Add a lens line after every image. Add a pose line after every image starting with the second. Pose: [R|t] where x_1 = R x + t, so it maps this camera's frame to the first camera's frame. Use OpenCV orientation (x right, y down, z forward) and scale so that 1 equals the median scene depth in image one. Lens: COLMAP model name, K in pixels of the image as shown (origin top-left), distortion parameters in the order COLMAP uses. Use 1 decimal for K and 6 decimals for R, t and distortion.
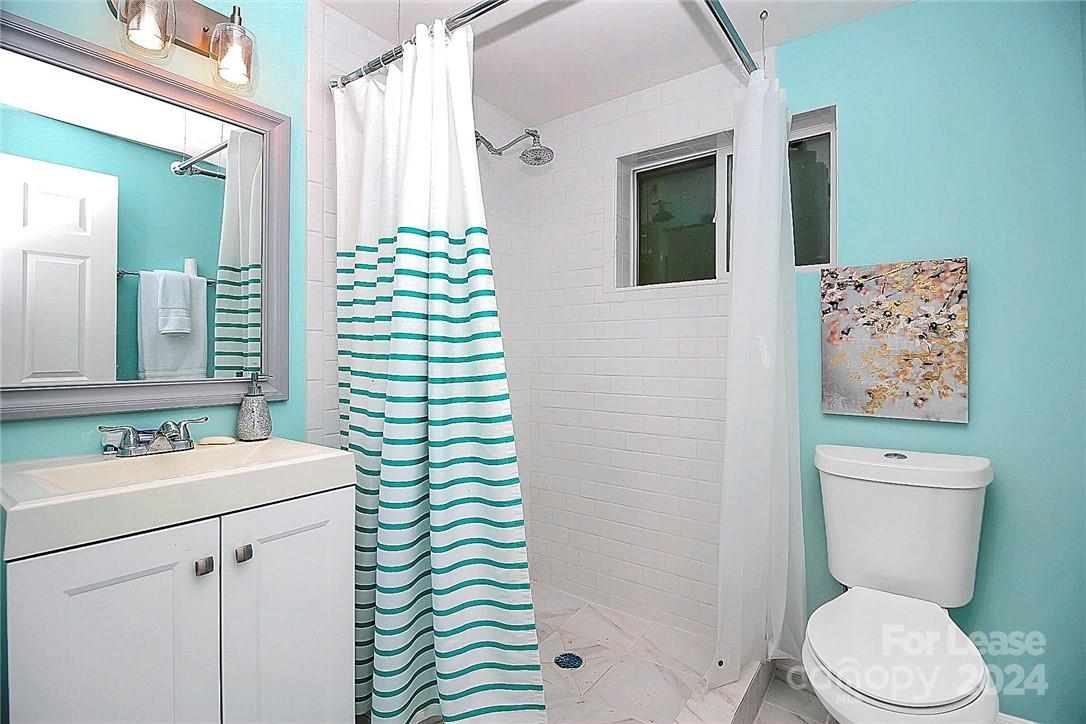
lens RADIAL K [[512.6, 0, 541.1], [0, 512.6, 357.8], [0, 0, 1]] dist [-0.000381, -0.012032]
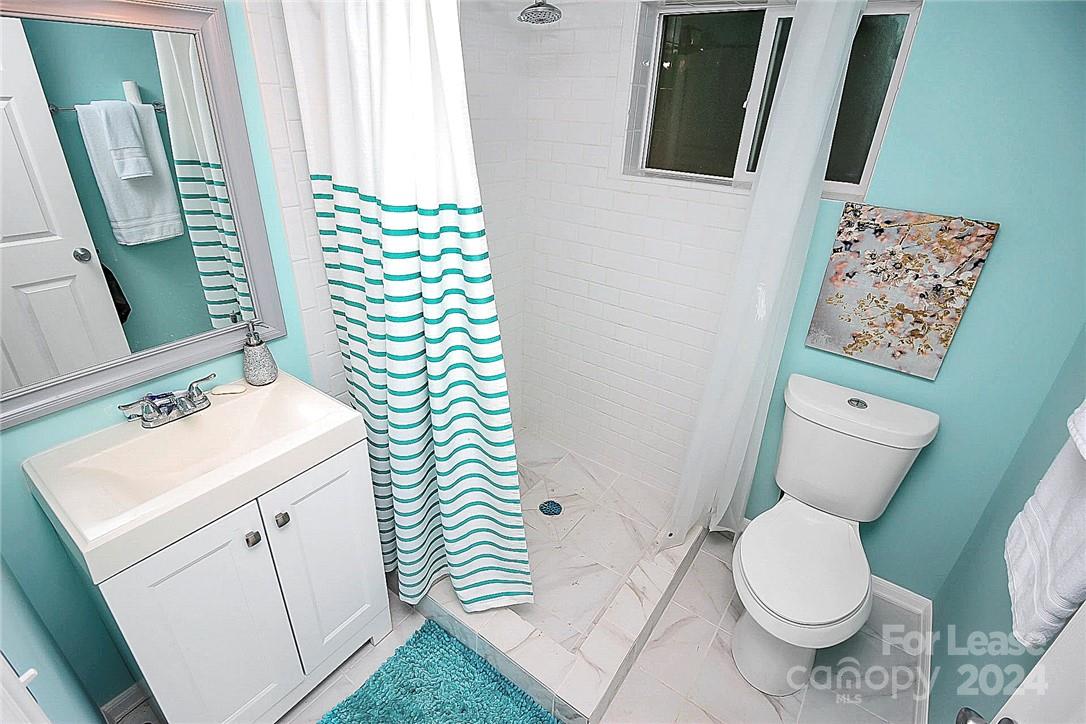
lens RADIAL K [[512.6, 0, 541.1], [0, 512.6, 357.8], [0, 0, 1]] dist [-0.000381, -0.012032]
pose [[0.999254, 0.030321, 0.023923, -0.012446], [-0.037865, 0.891174, 0.452079, -0.342595], [-0.007612, -0.452647, 0.891657, 0.067397]]
